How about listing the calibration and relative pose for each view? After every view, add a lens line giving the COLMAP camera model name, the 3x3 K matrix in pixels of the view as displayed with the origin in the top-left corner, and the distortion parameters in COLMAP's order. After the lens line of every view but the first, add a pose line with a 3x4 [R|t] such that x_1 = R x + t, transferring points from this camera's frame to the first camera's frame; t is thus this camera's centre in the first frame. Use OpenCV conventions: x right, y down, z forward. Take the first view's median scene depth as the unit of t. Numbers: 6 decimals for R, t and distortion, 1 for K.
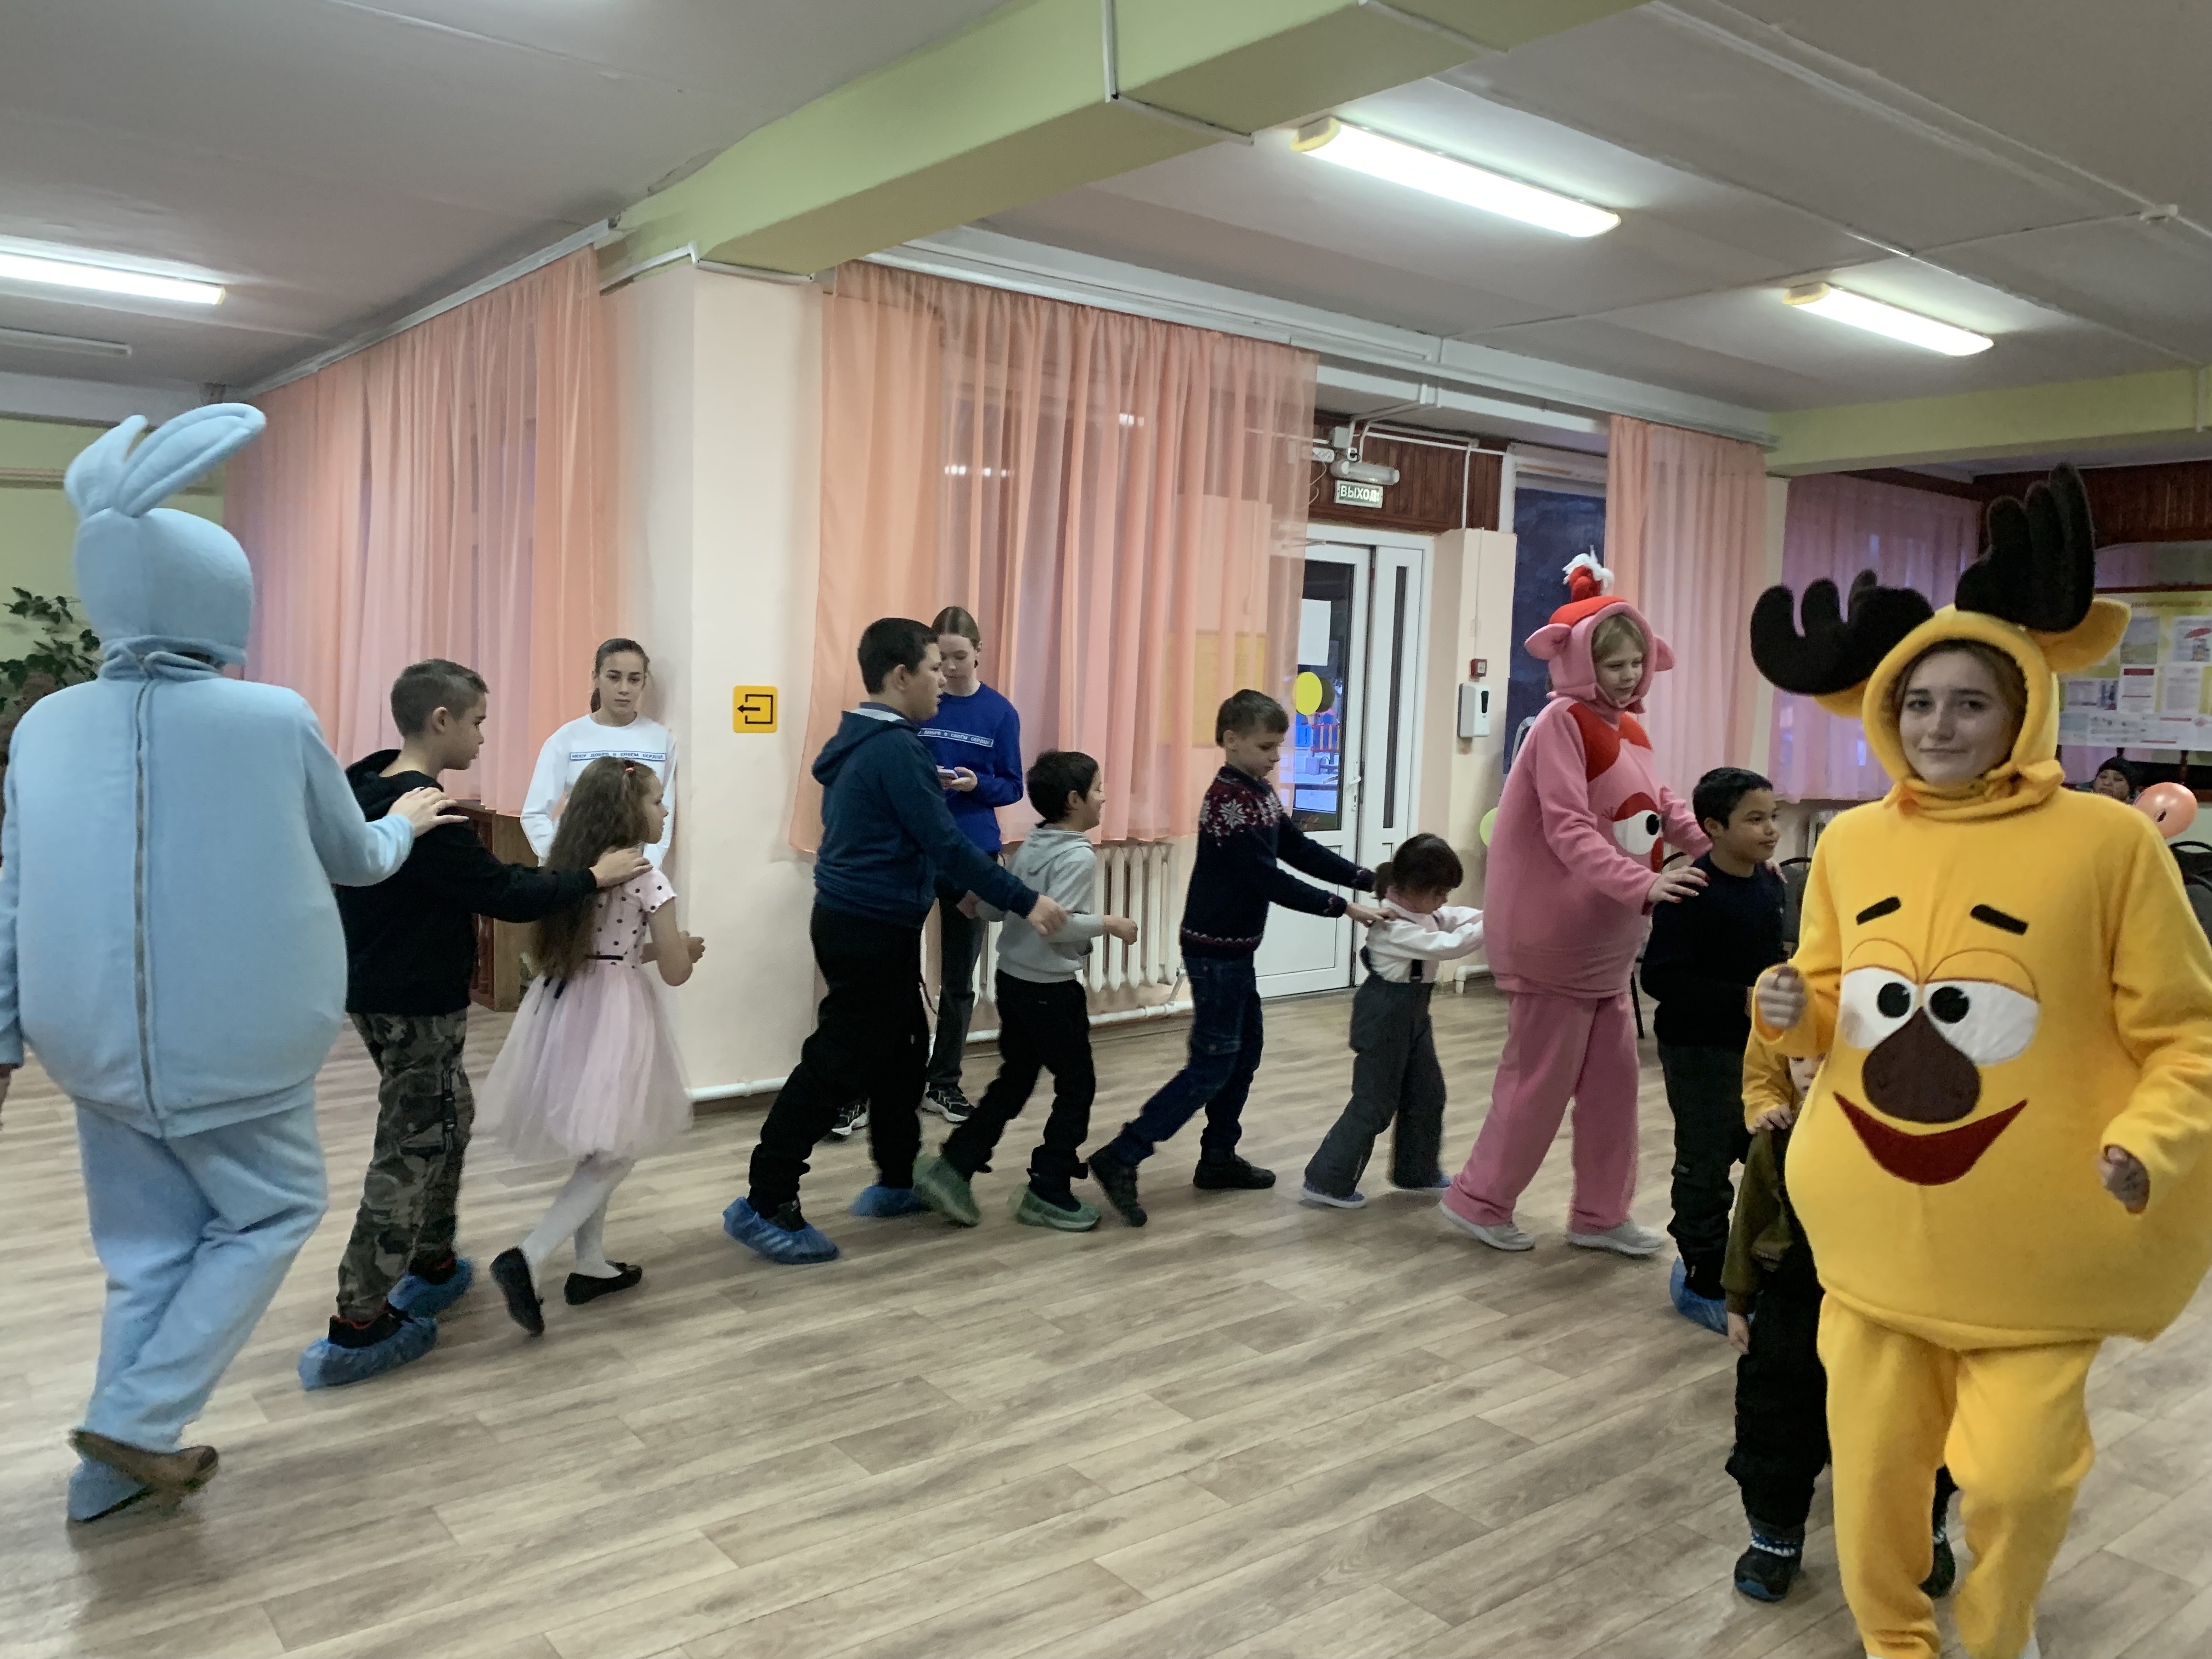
lens RADIAL K [[1679.1, 0, 1101.3], [0, 1679.1, 813.9], [0, 0, 1]] dist [0.032696, -0.008607]
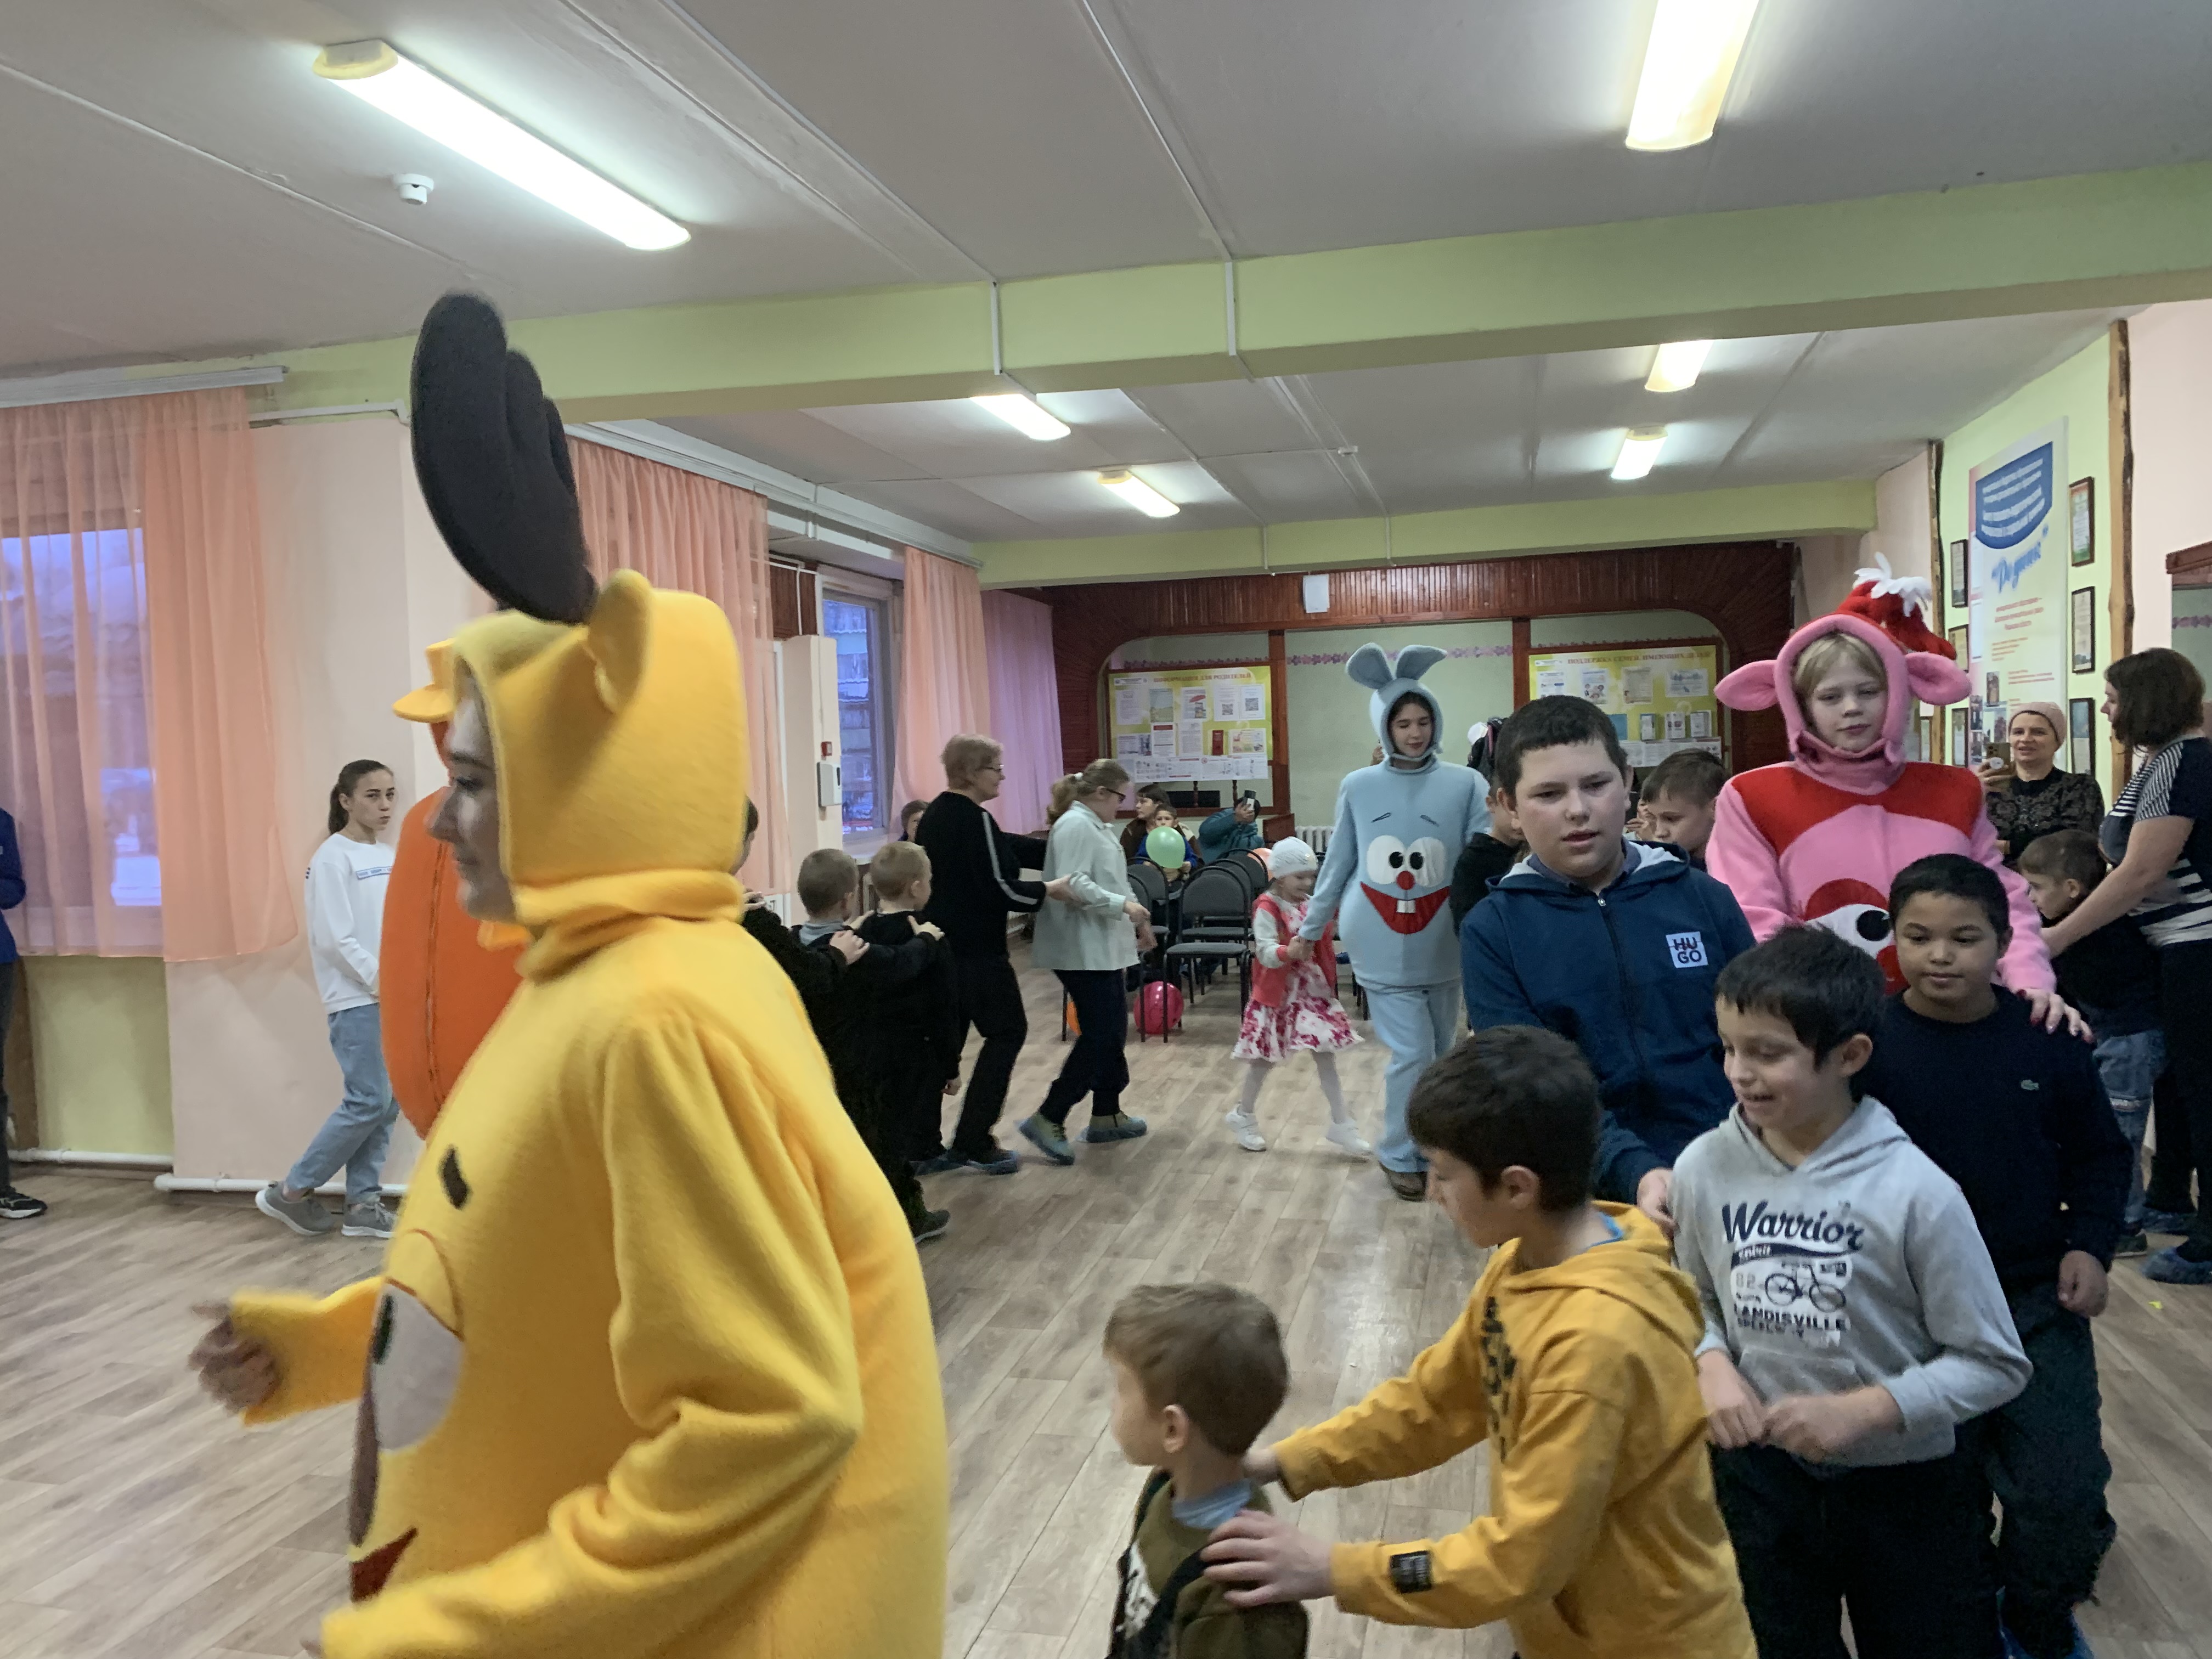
lens RADIAL K [[1678.1, 0, 1089.2], [0, 1678.1, 815.4], [0, 0, 1]] dist [0.034883, -0.010347]
pose [[0.790243, -0.078510, 0.607744, -0.623516], [0.103972, 0.994558, -0.006714, -0.019162], [-0.603909, 0.068493, 0.794105, -0.124230]]
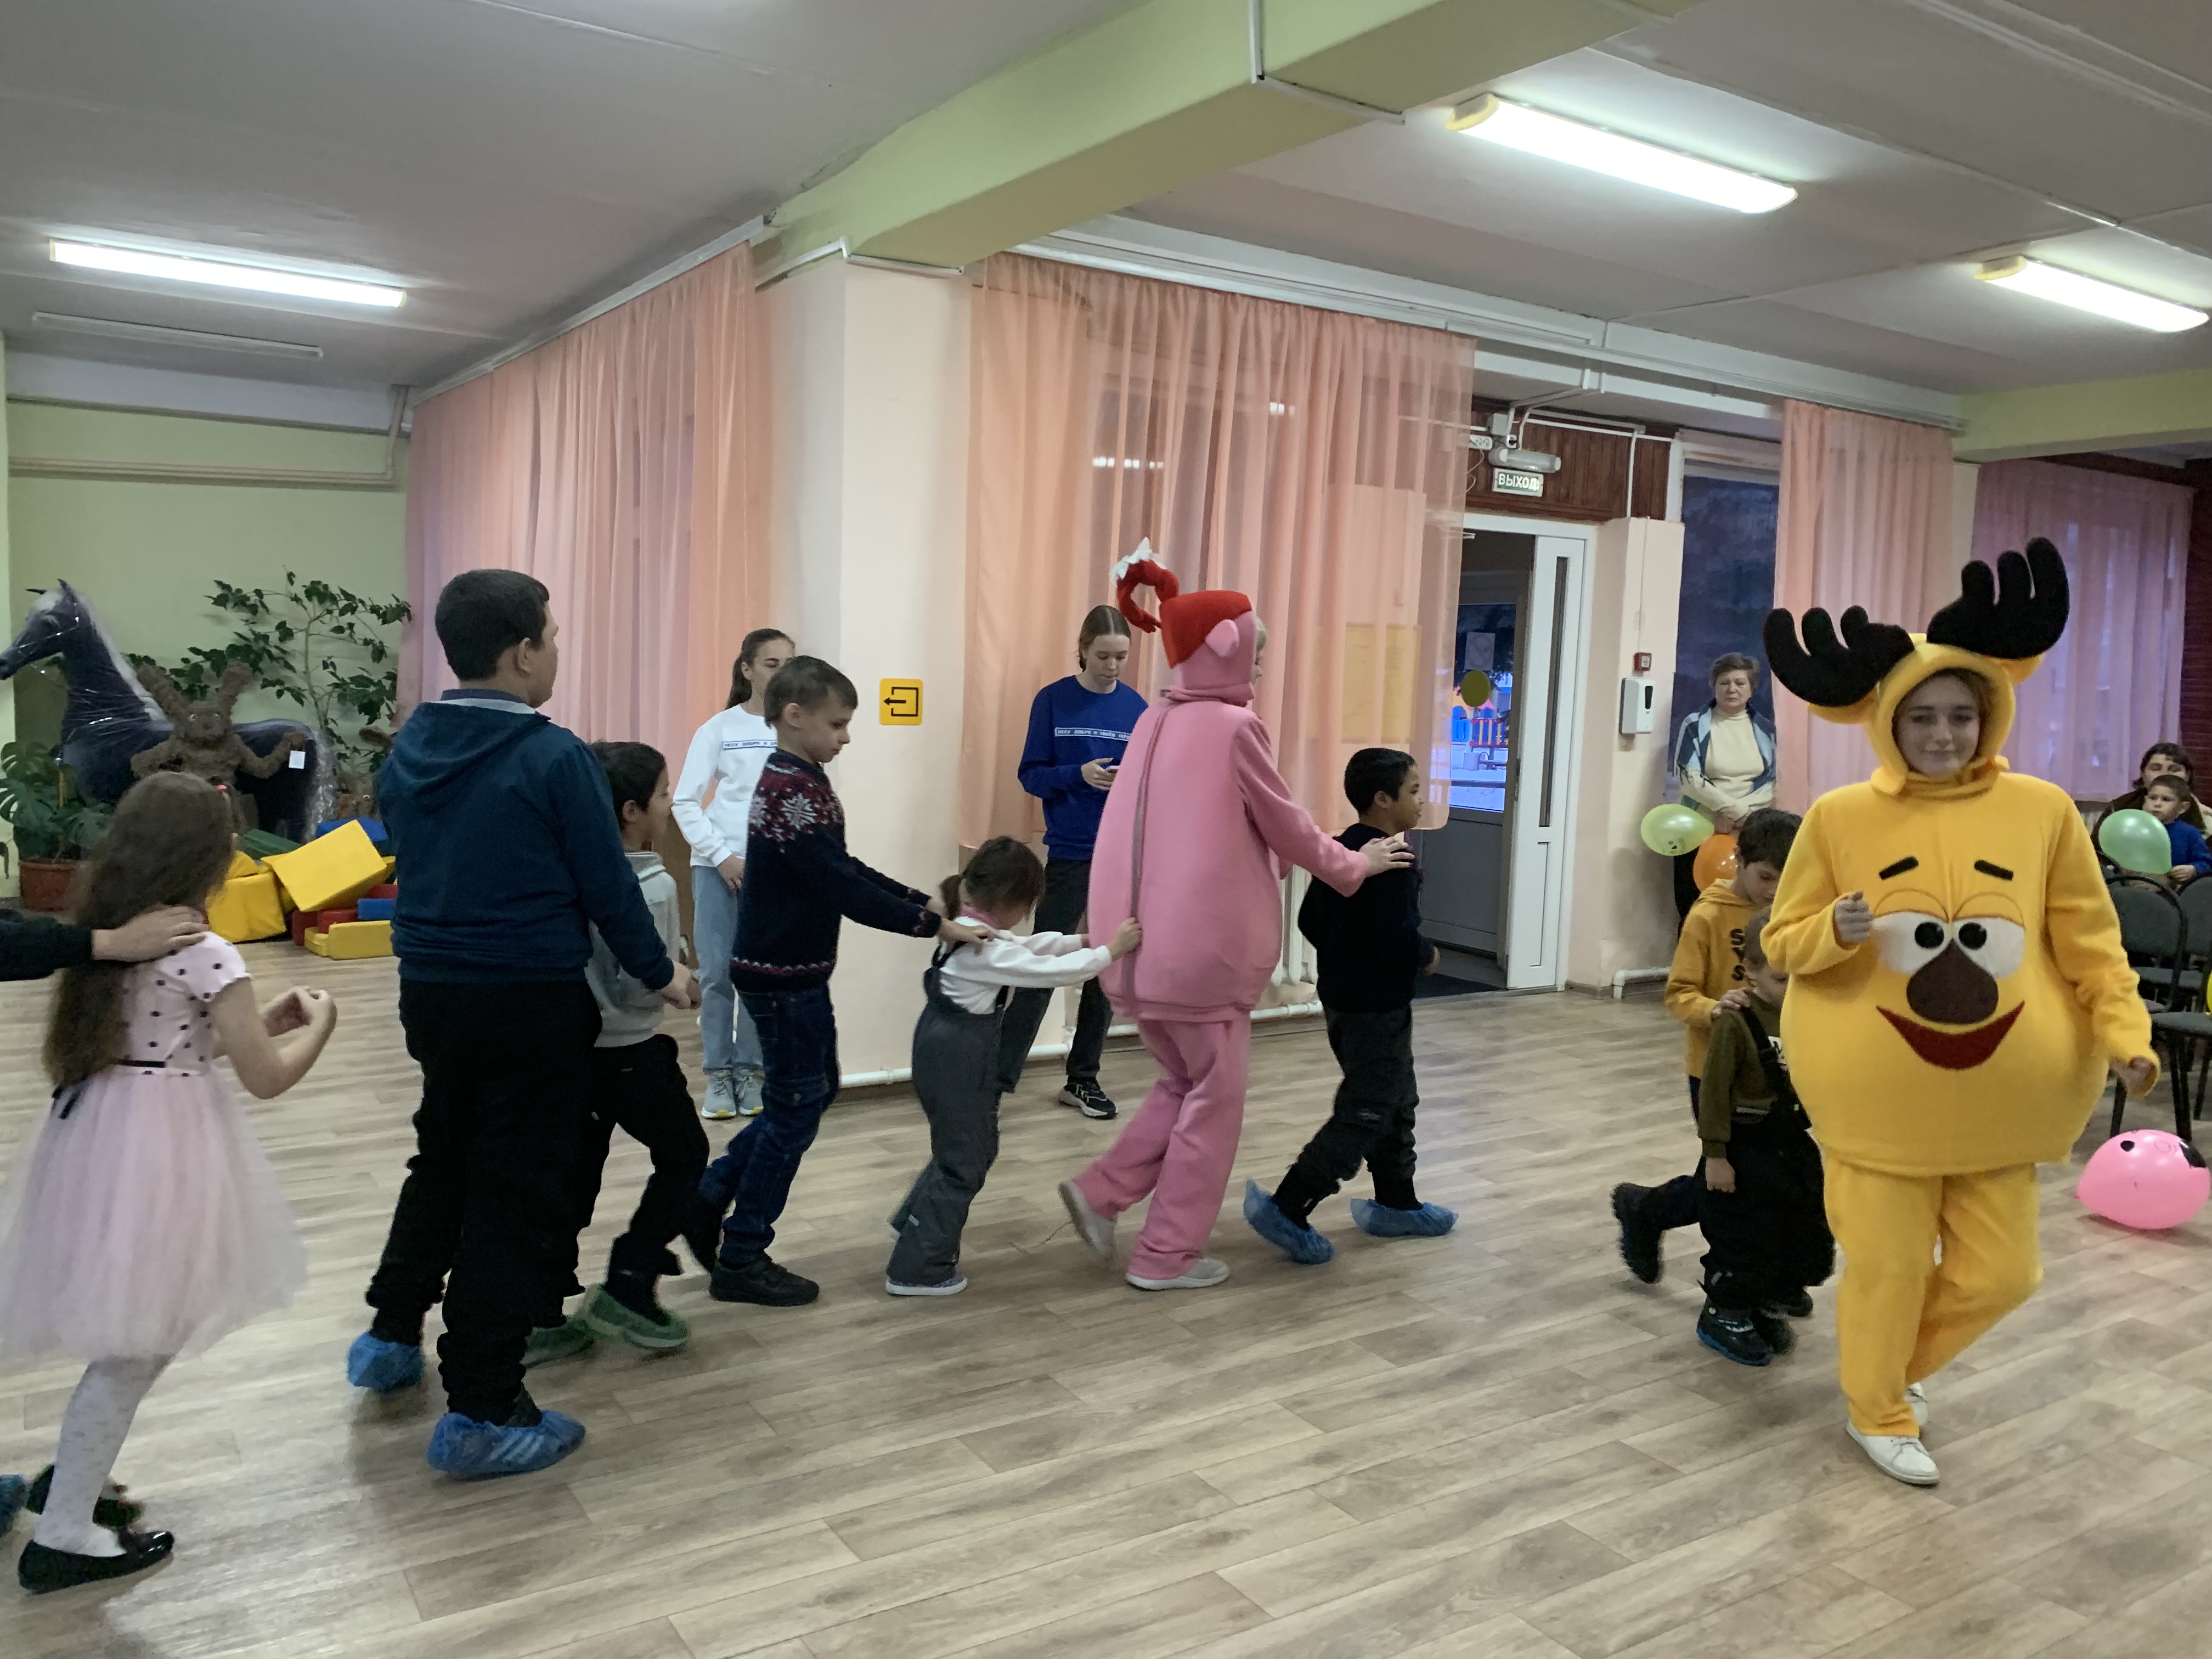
lens RADIAL K [[1680.4, 0, 1111.0], [0, 1680.4, 812.6], [0, 0, 1]] dist [0.030960, -0.005314]
pose [[0.996136, 0.011426, -0.087080, 0.009321], [-0.011090, 0.999929, 0.004350, -0.001563], [0.087124, -0.003368, 0.996192, 0.011497]]
